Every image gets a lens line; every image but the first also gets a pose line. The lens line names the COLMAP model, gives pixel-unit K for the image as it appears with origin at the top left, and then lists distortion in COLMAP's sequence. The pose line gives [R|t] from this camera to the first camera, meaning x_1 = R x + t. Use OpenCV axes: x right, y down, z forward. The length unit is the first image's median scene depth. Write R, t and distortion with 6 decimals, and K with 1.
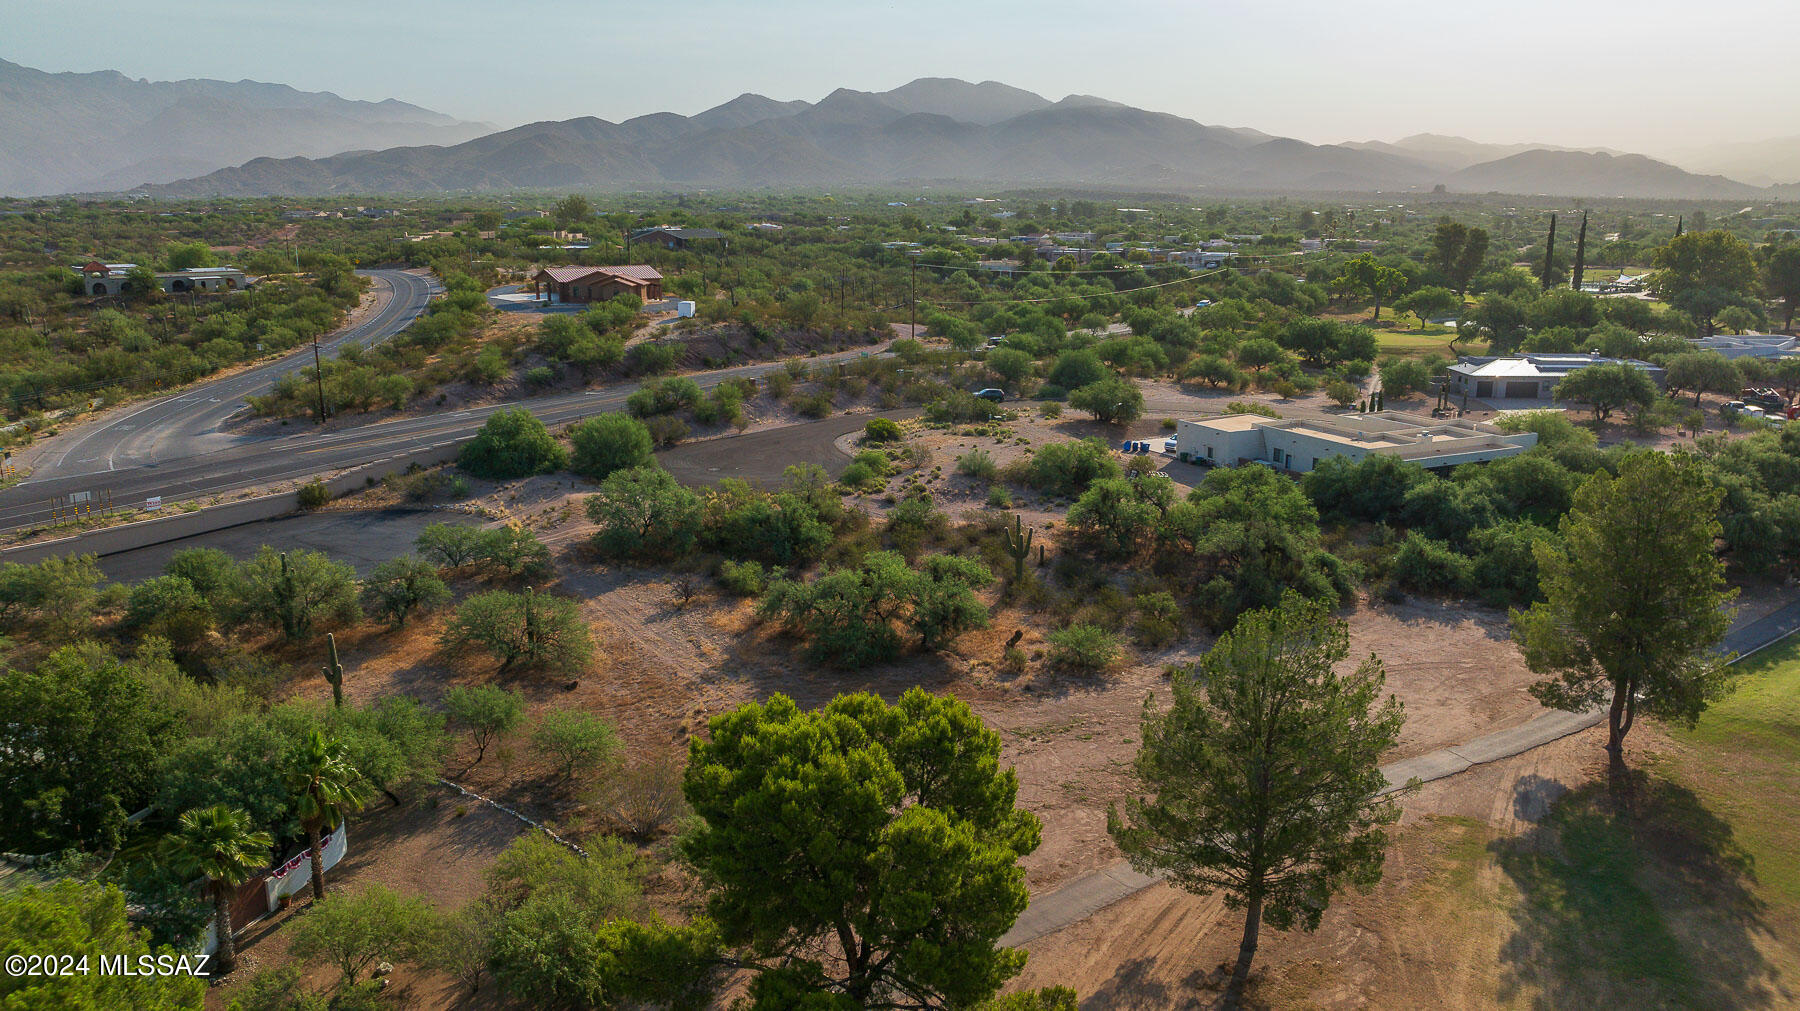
lens RADIAL K [[1269.5, 0, 900.0], [0, 1269.5, 505.5], [0, 0, 1]] dist [-0.034572, 0.029529]
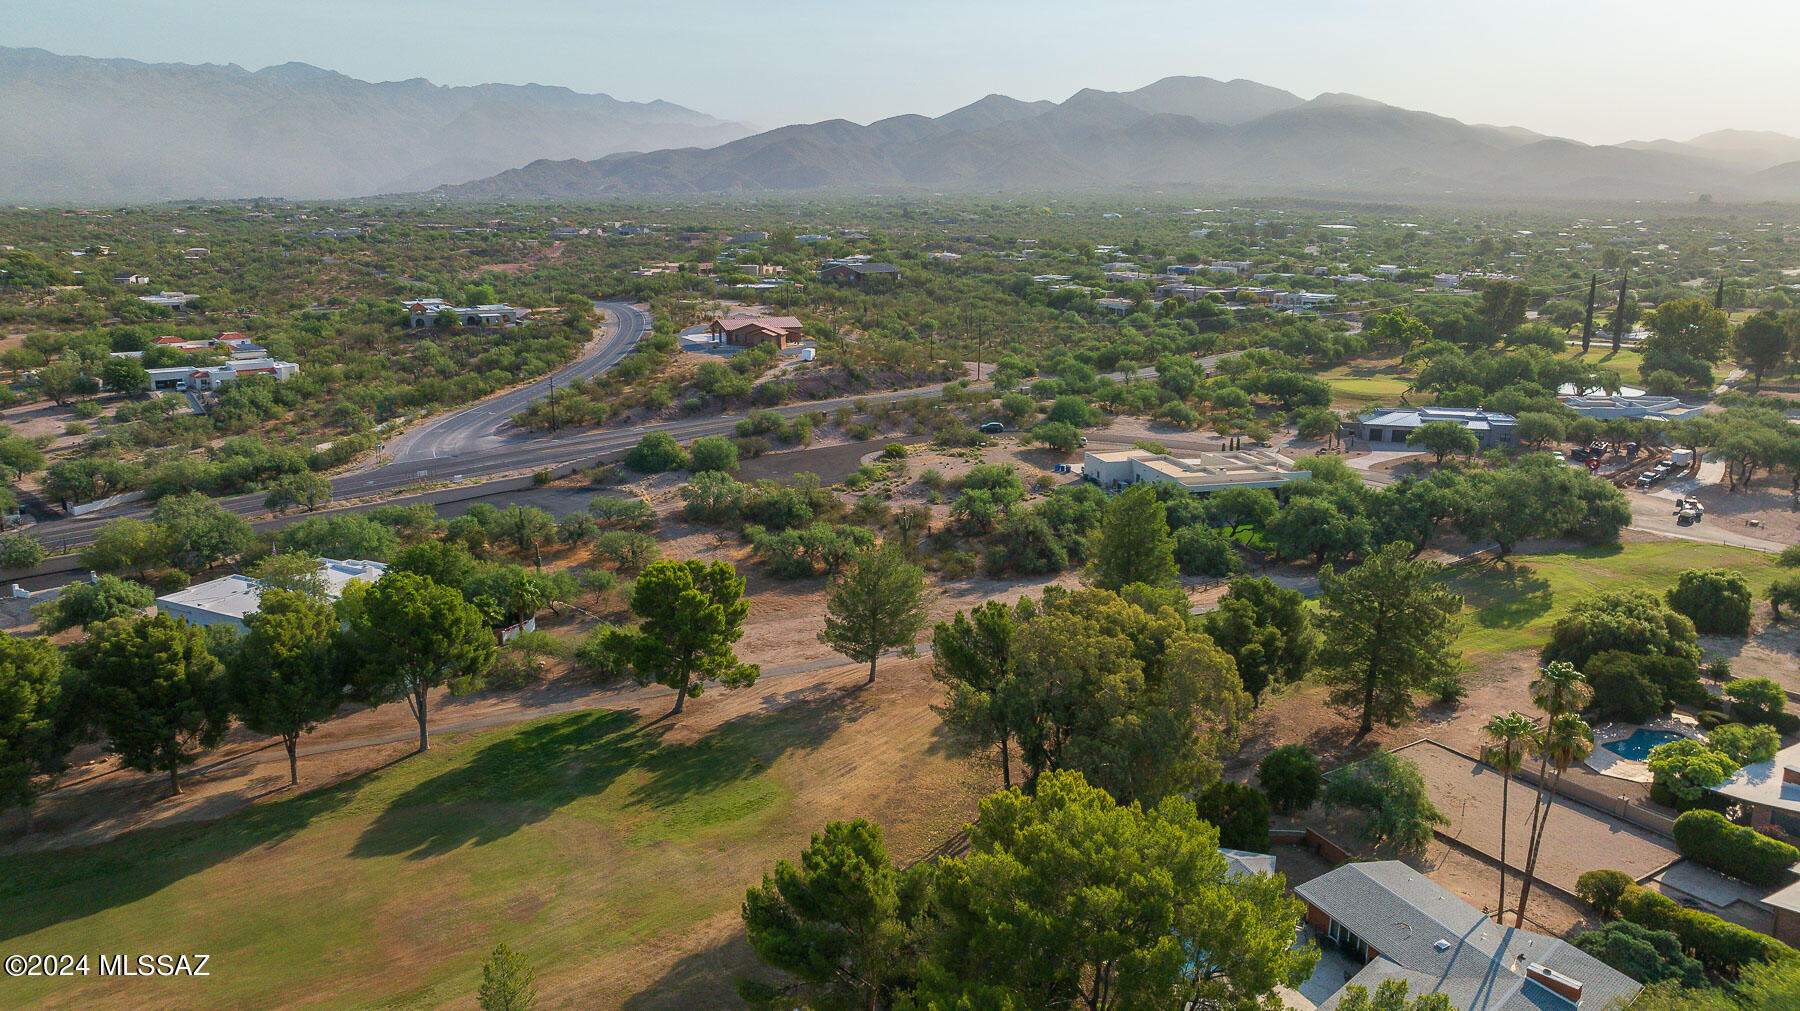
lens RADIAL K [[1269.5, 0, 900.0], [0, 1269.5, 505.5], [0, 0, 1]] dist [-0.034572, 0.029529]
pose [[0.982305, 0.047683, -0.181119, 0.201677], [-0.047204, 0.998861, 0.006958, -0.003160], [0.181244, 0.001715, 0.983437, -0.374842]]
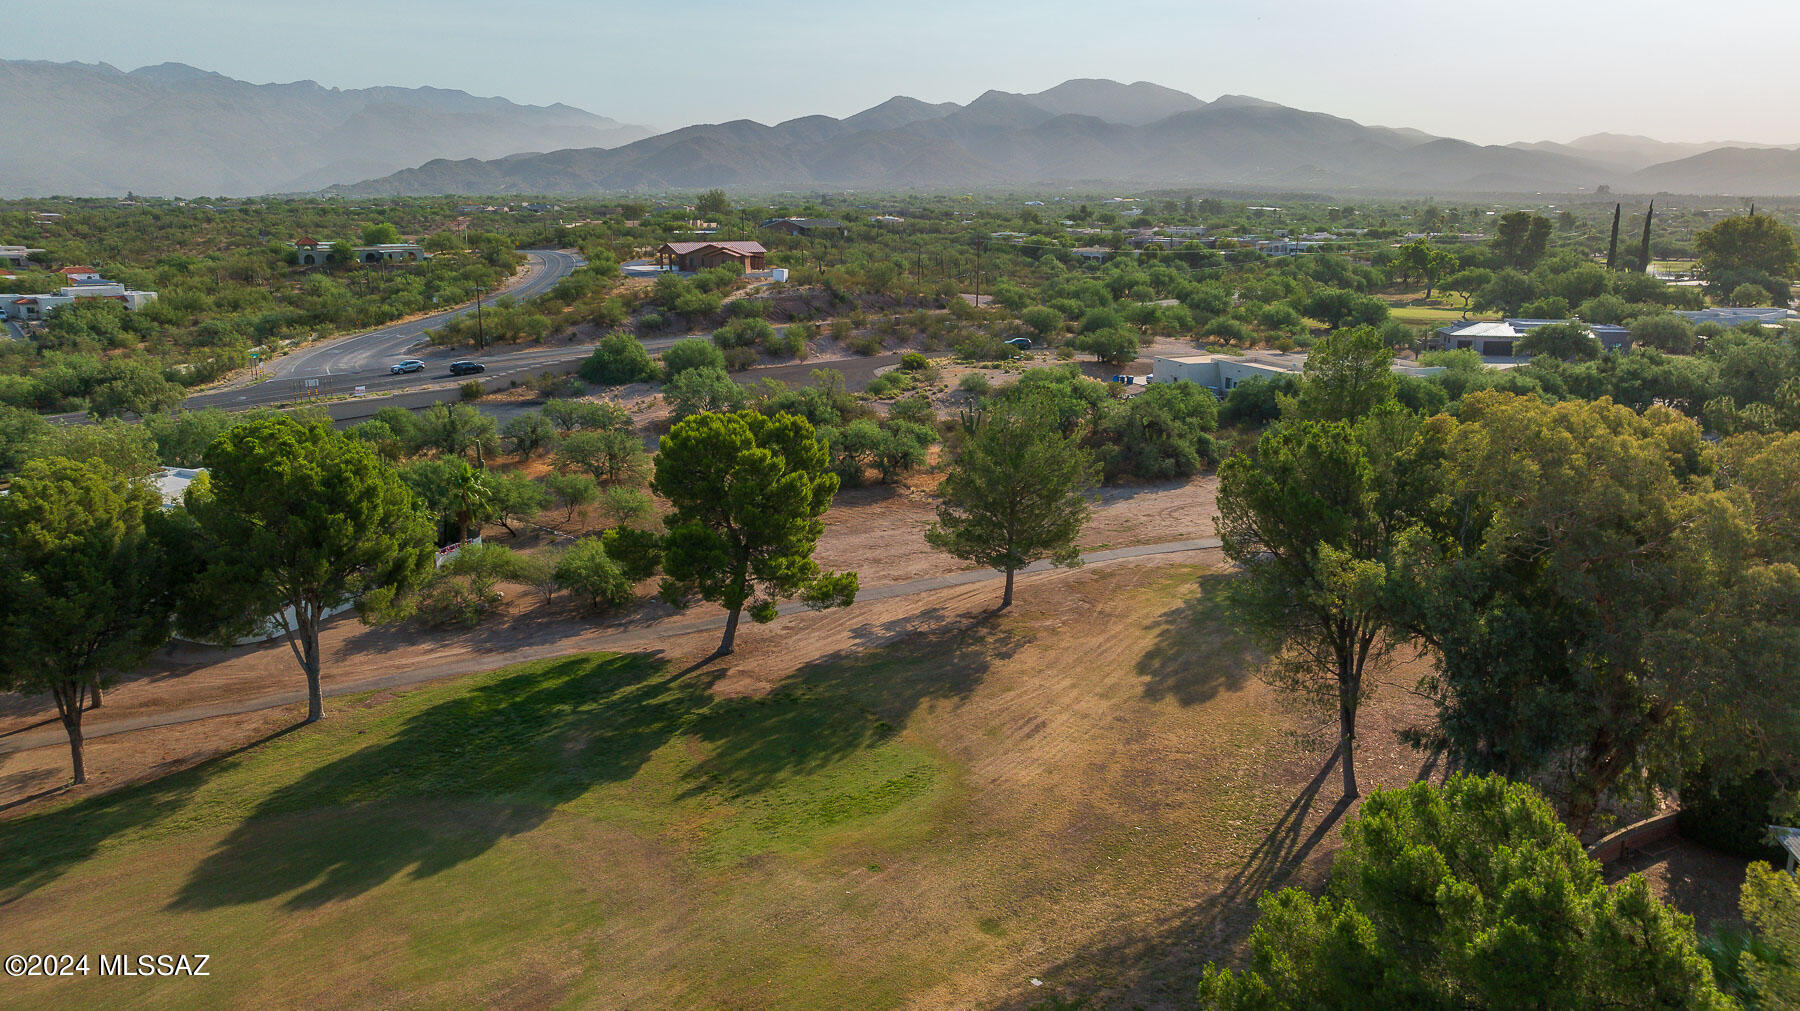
lens RADIAL K [[1270.9, 0, 900.0], [0, 1270.9, 505.5], [0, 0, 1]] dist [-0.038538, 0.044525]
pose [[0.993362, 0.027799, -0.111624, 0.084445], [-0.027978, 0.999609, -0.000034, 0.059671], [0.111579, 0.003156, 0.993751, -0.172039]]
